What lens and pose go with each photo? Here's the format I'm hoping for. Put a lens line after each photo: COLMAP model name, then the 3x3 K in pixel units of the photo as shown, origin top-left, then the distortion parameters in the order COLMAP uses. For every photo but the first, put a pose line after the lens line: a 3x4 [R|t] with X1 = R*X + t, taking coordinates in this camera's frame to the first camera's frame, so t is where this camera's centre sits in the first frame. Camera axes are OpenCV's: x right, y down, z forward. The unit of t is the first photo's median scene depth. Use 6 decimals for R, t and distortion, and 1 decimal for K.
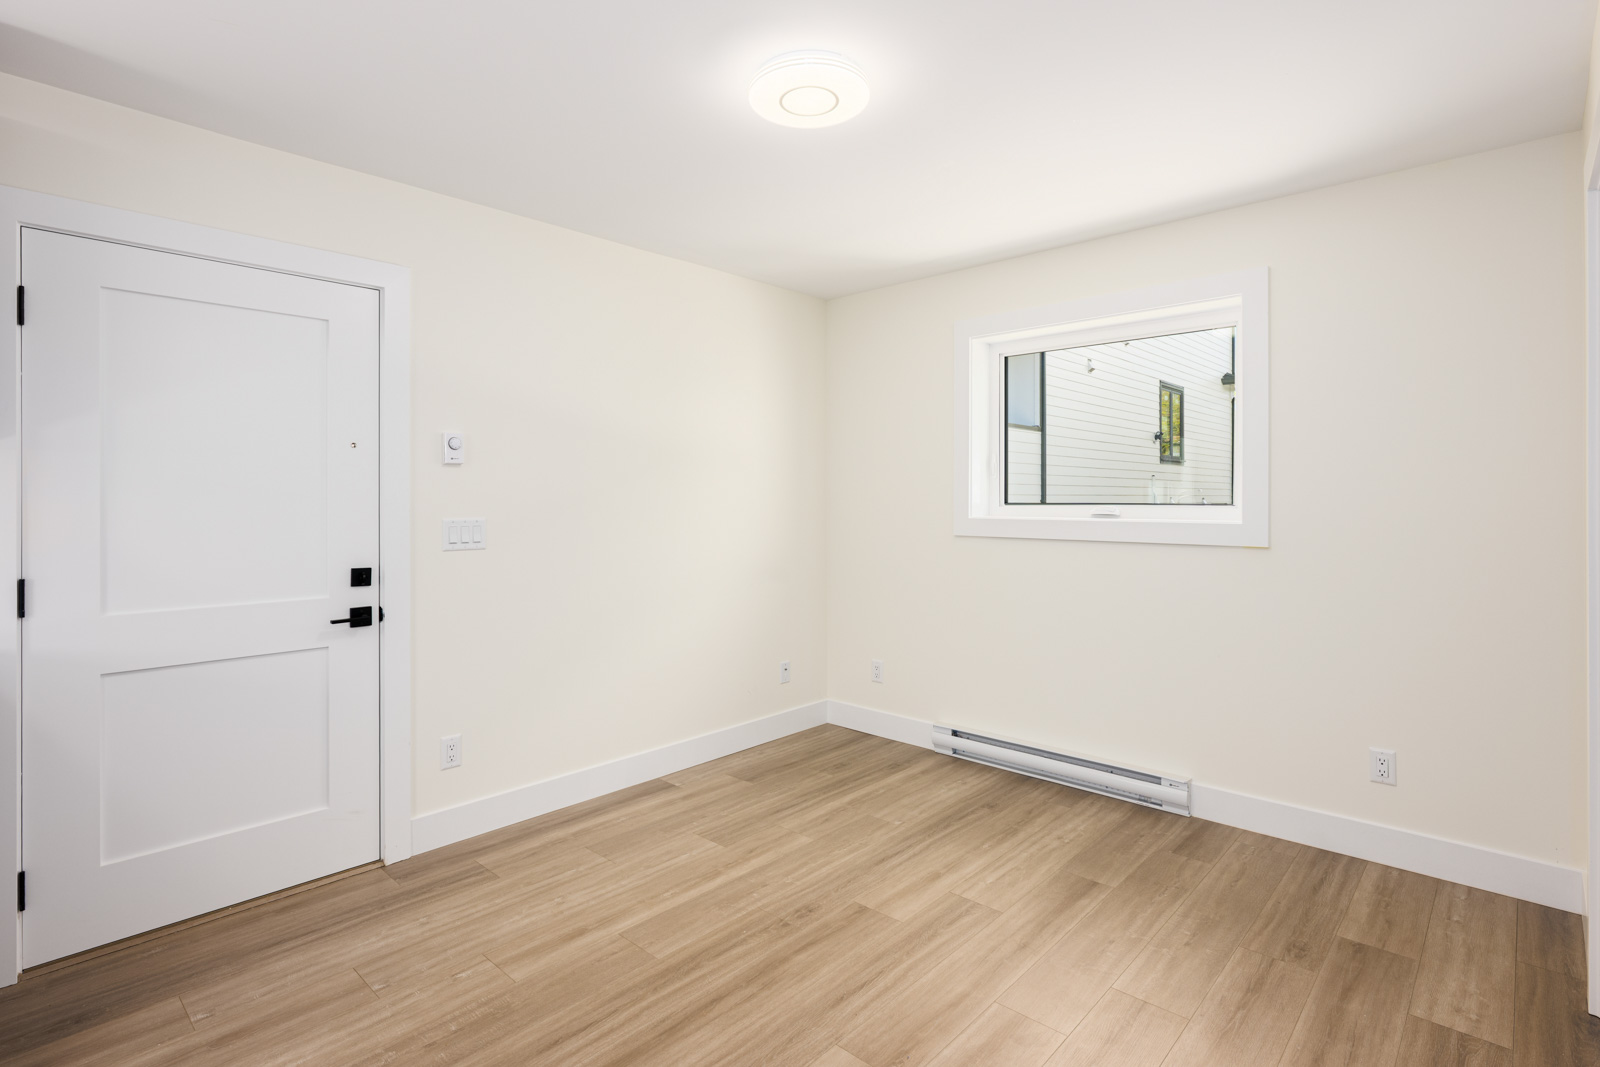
lens RADIAL K [[789.1, 0, 790.7], [0, 789.1, 499.5], [0, 0, 1]] dist [-0.000625, 0.000184]
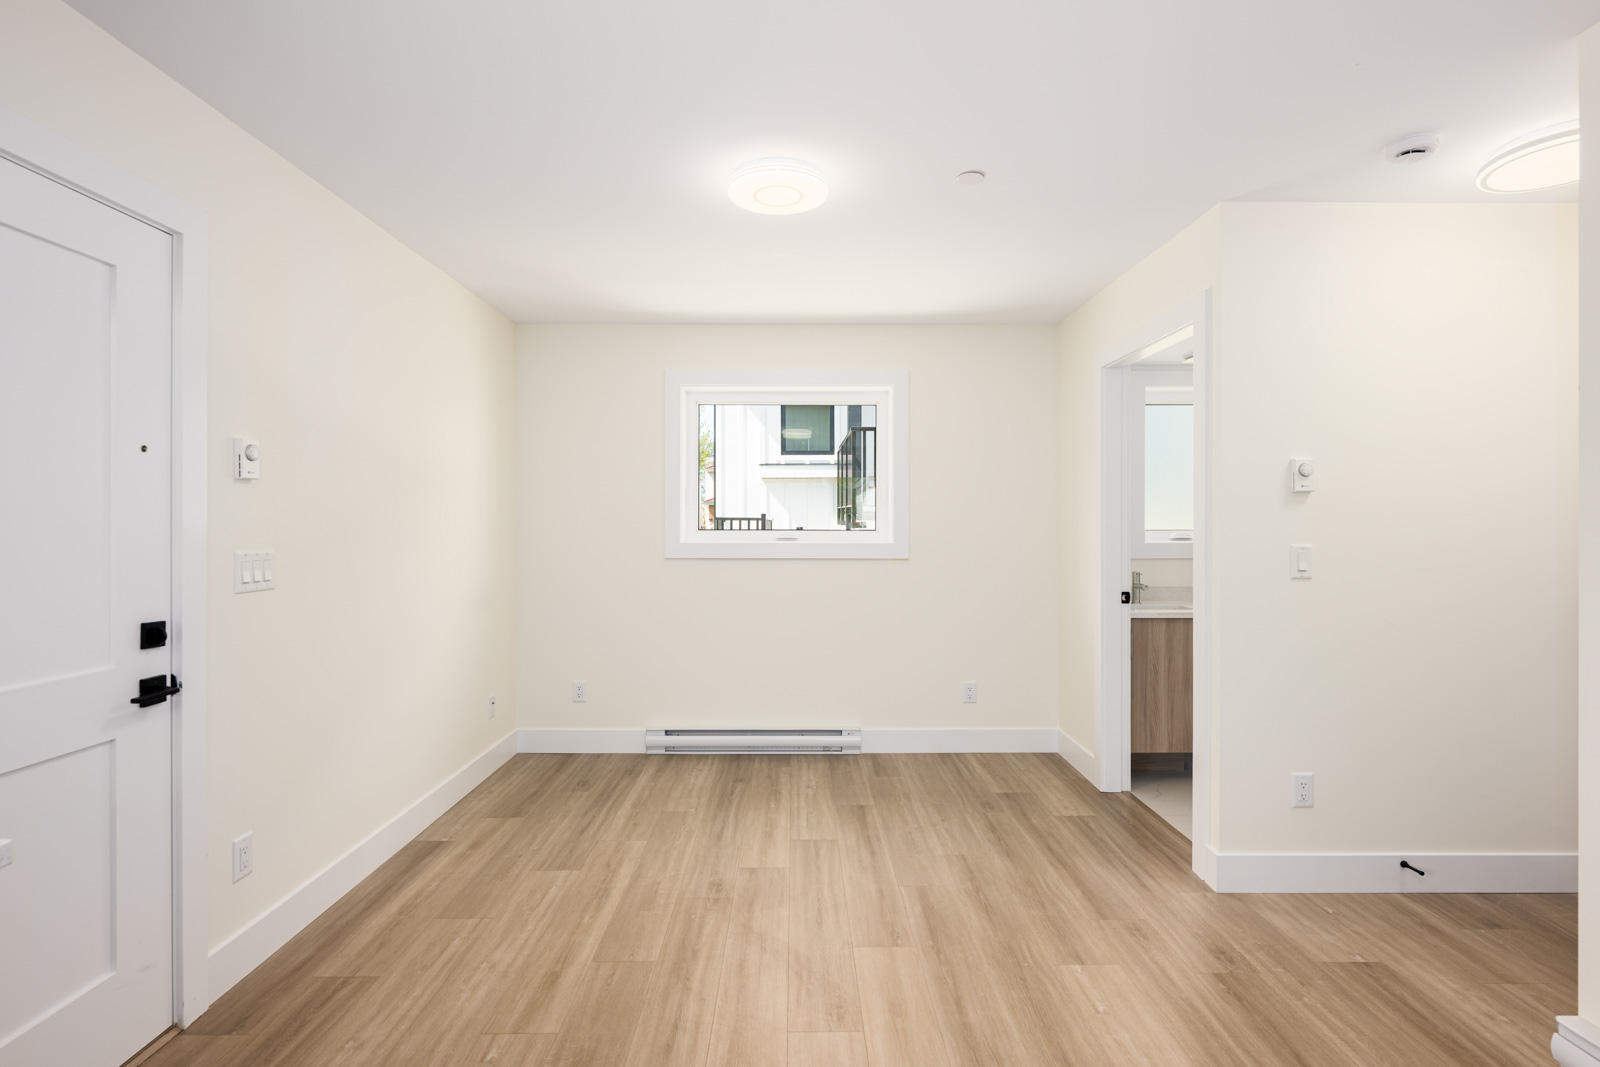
lens RADIAL K [[775.0, 0, 796.8], [0, 775.0, 528.5], [0, 0, 1]] dist [-0.000493, -0.000471]
pose [[0.726003, -0.001253, 0.687691, -0.554751], [-0.000391, 0.999997, 0.002235, 0.000691], [-0.687692, -0.001891, 0.726000, 0.088518]]
